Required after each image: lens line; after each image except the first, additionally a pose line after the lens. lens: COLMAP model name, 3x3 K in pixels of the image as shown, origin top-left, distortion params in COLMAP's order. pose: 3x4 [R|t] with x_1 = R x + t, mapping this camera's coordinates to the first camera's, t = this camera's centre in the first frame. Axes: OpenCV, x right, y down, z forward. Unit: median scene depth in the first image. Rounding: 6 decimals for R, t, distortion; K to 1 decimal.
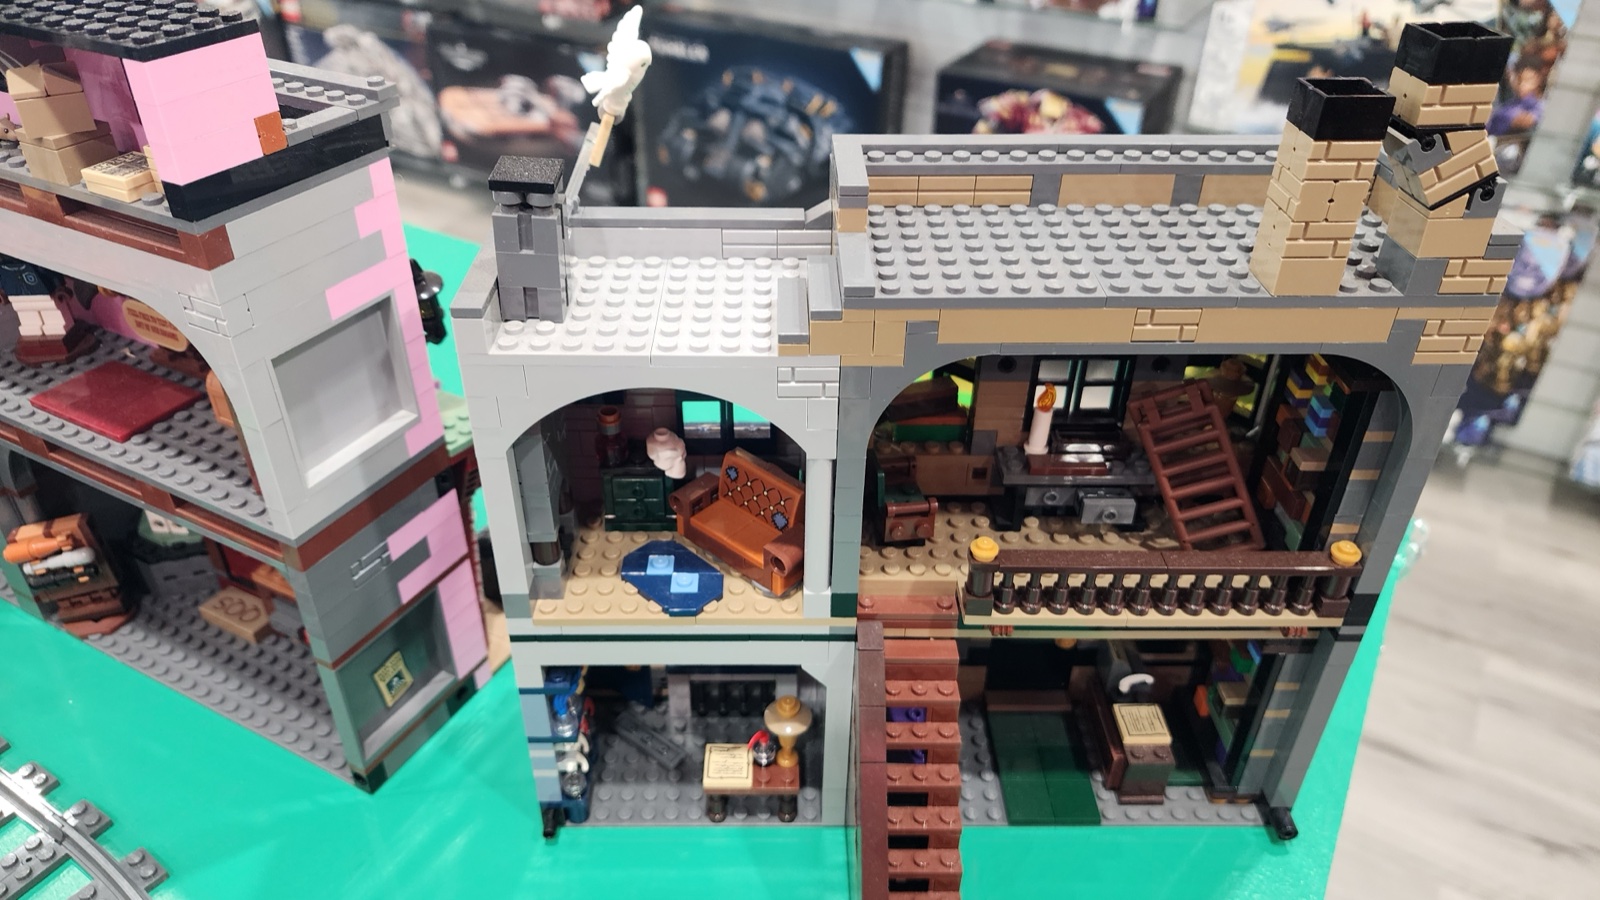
lens RADIAL K [[1104.4, 0, 800.6], [0, 1104.4, 466.3], [0, 0, 1]] dist [0.017376, -0.014945]
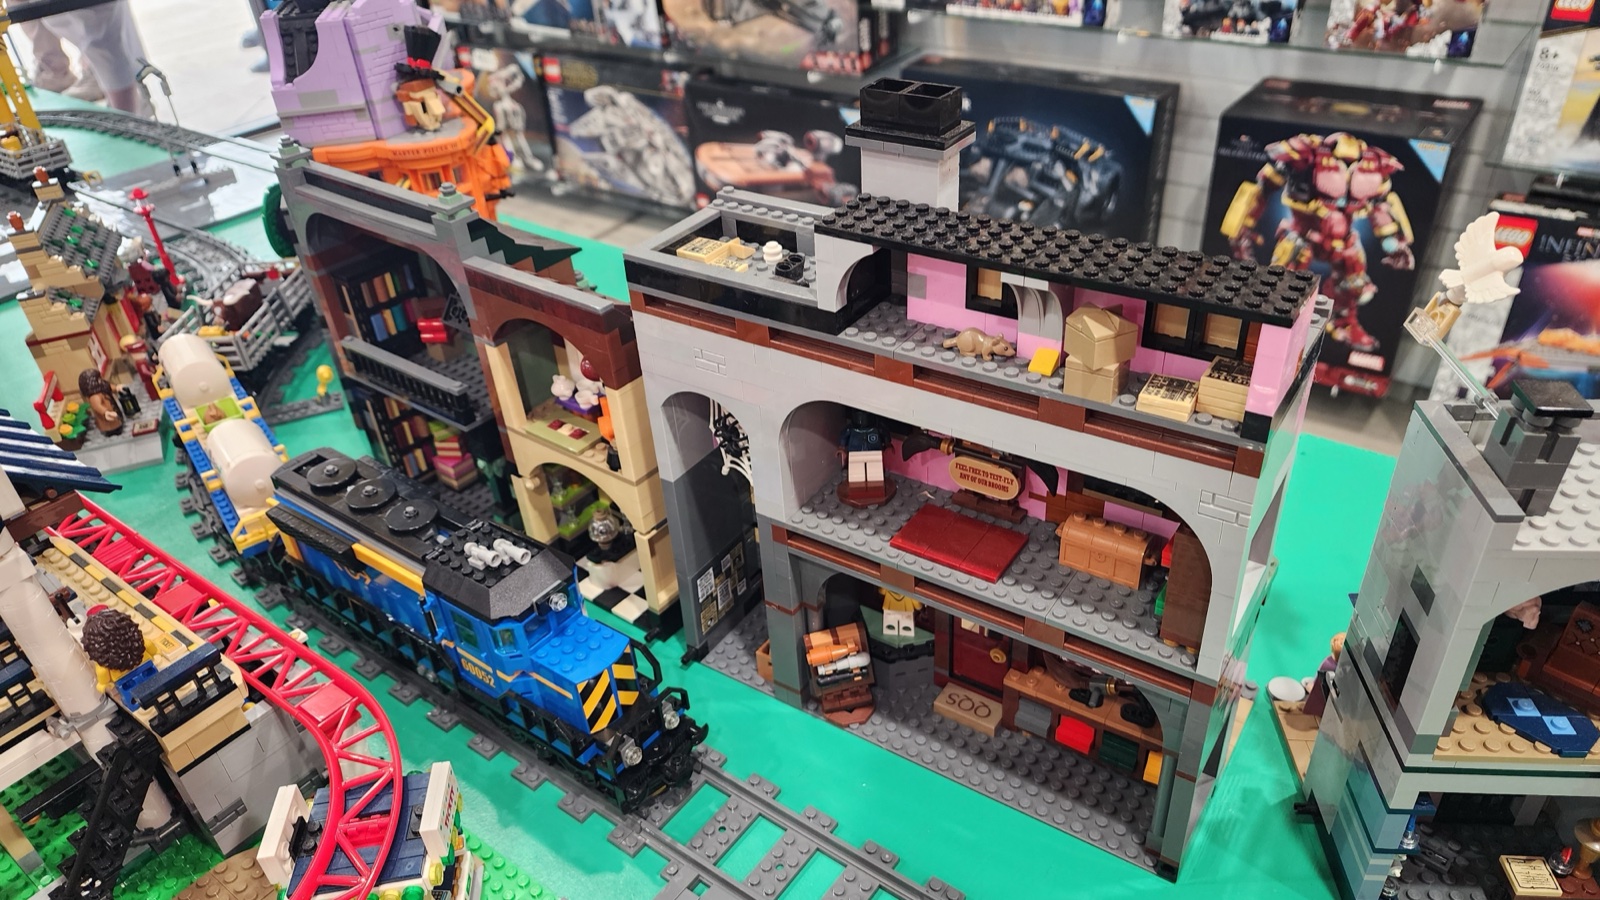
lens RADIAL K [[1104.4, 0, 800.6], [0, 1104.4, 466.3], [0, 0, 1]] dist [0.017376, -0.014945]
pose [[0.991057, 0.000680, -0.133436, -0.112302], [-0.002696, 0.999885, -0.014928, -0.022027], [0.133410, 0.015154, 0.990945, -0.037625]]
